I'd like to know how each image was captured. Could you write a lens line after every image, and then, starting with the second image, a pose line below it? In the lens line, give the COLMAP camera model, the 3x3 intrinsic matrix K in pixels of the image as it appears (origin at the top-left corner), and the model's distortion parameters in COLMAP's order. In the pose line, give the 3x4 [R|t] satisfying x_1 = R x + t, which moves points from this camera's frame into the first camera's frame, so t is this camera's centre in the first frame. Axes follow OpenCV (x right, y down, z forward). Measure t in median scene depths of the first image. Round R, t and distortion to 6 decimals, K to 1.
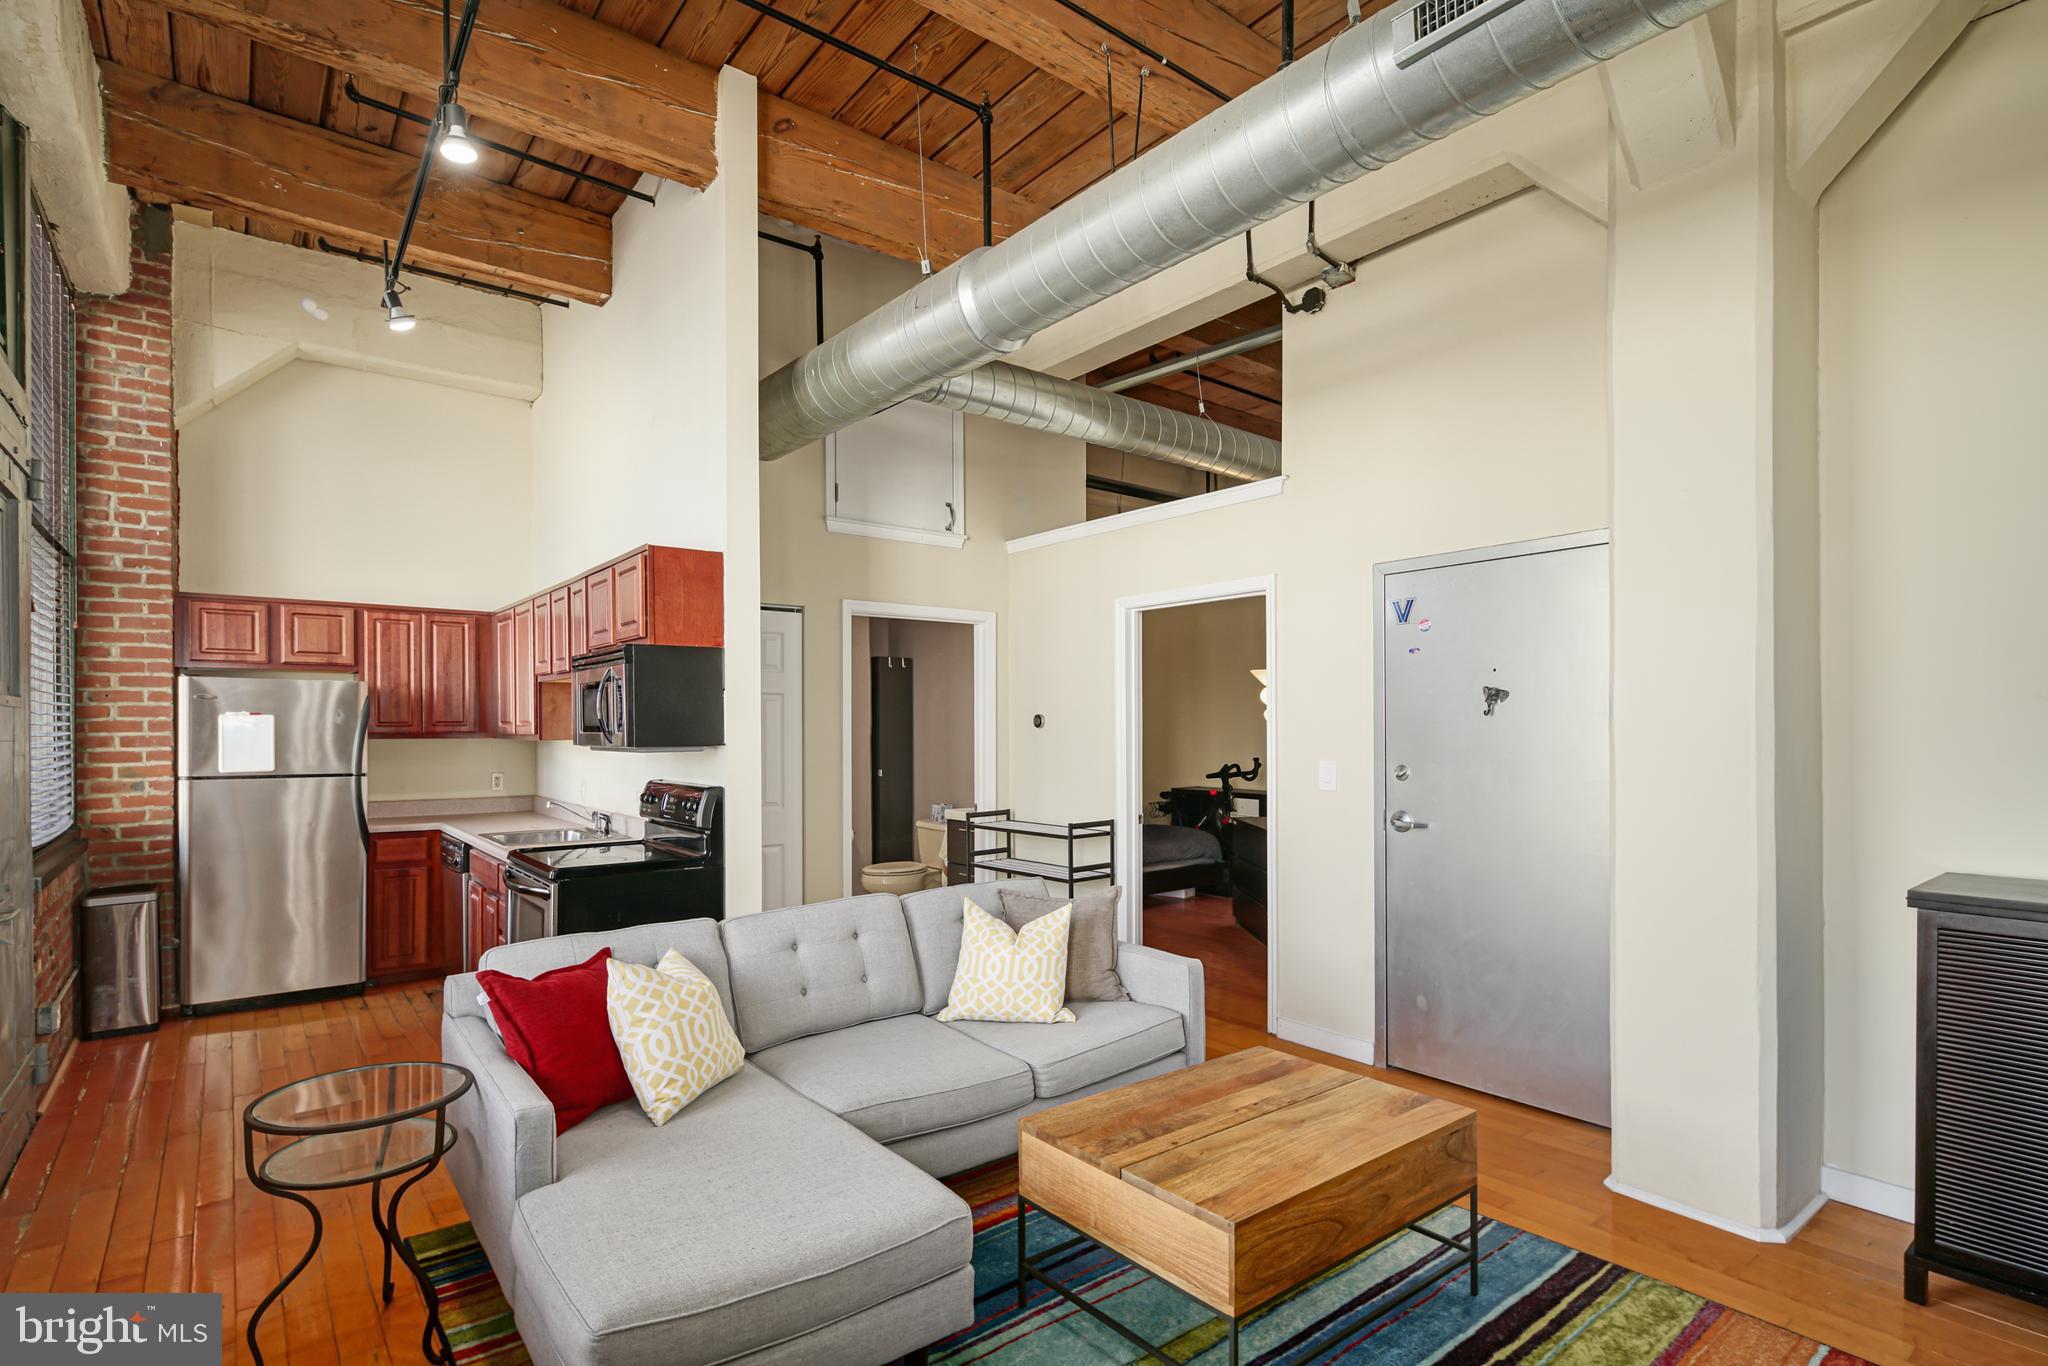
lens RADIAL K [[998.7, 0, 994.7], [0, 998.7, 725.1], [0, 0, 1]] dist [-0.000520, 0.000242]
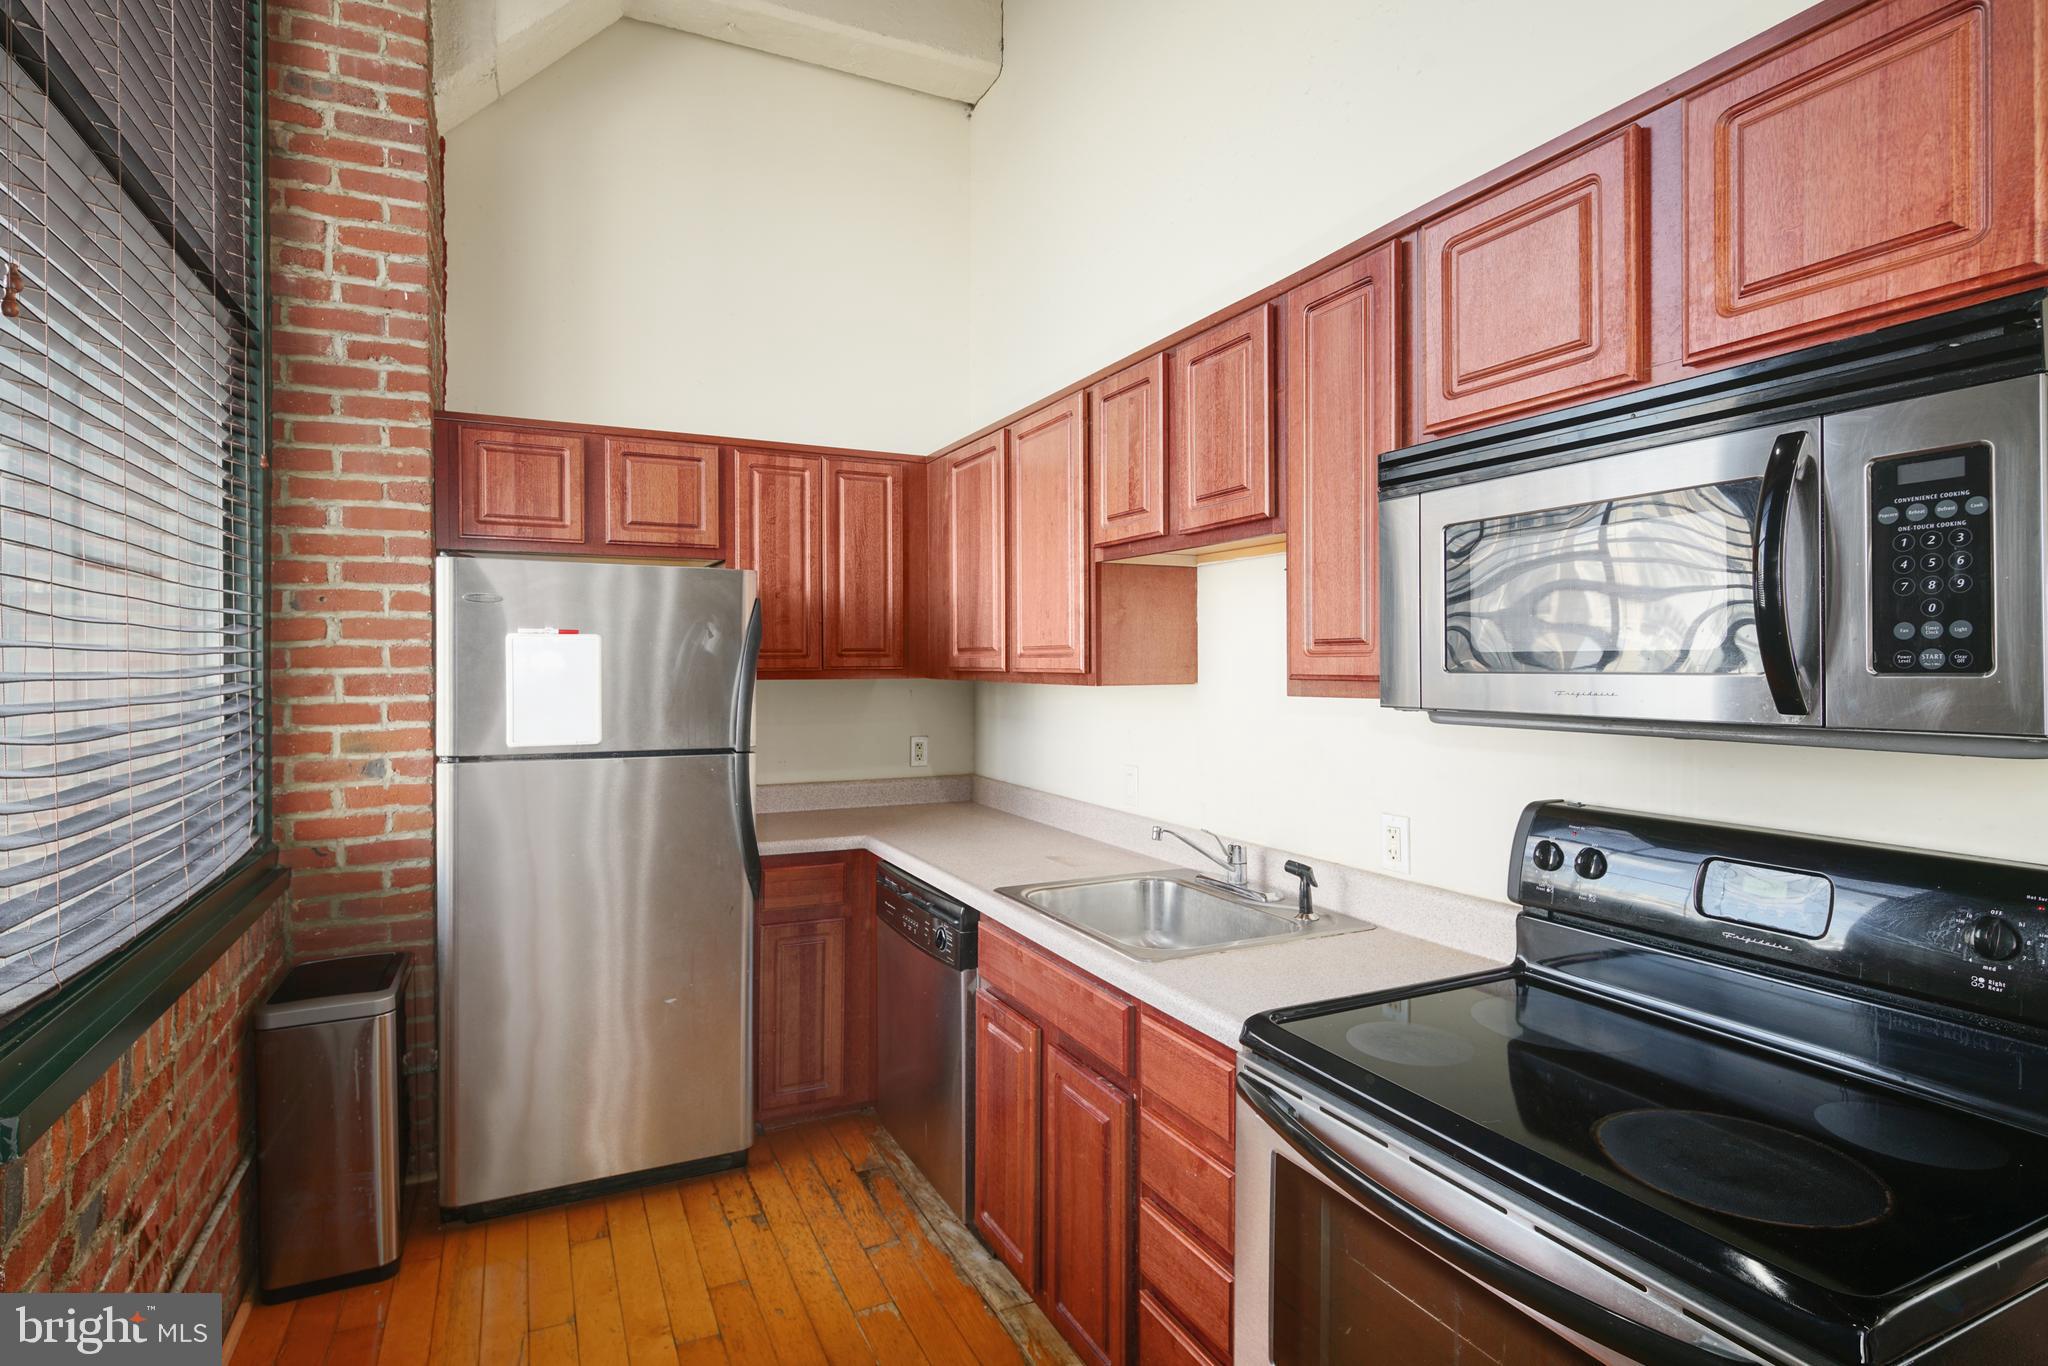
lens RADIAL K [[1023.4, 0, 1005.4], [0, 1023.4, 661.2], [0, 0, 1]] dist [-0.000364, -0.000162]
pose [[0.976922, -0.001354, -0.213594, -0.412062], [0.001308, 0.999999, -0.000355, 0.004295], [0.213594, 0.000067, 0.976922, 0.539304]]
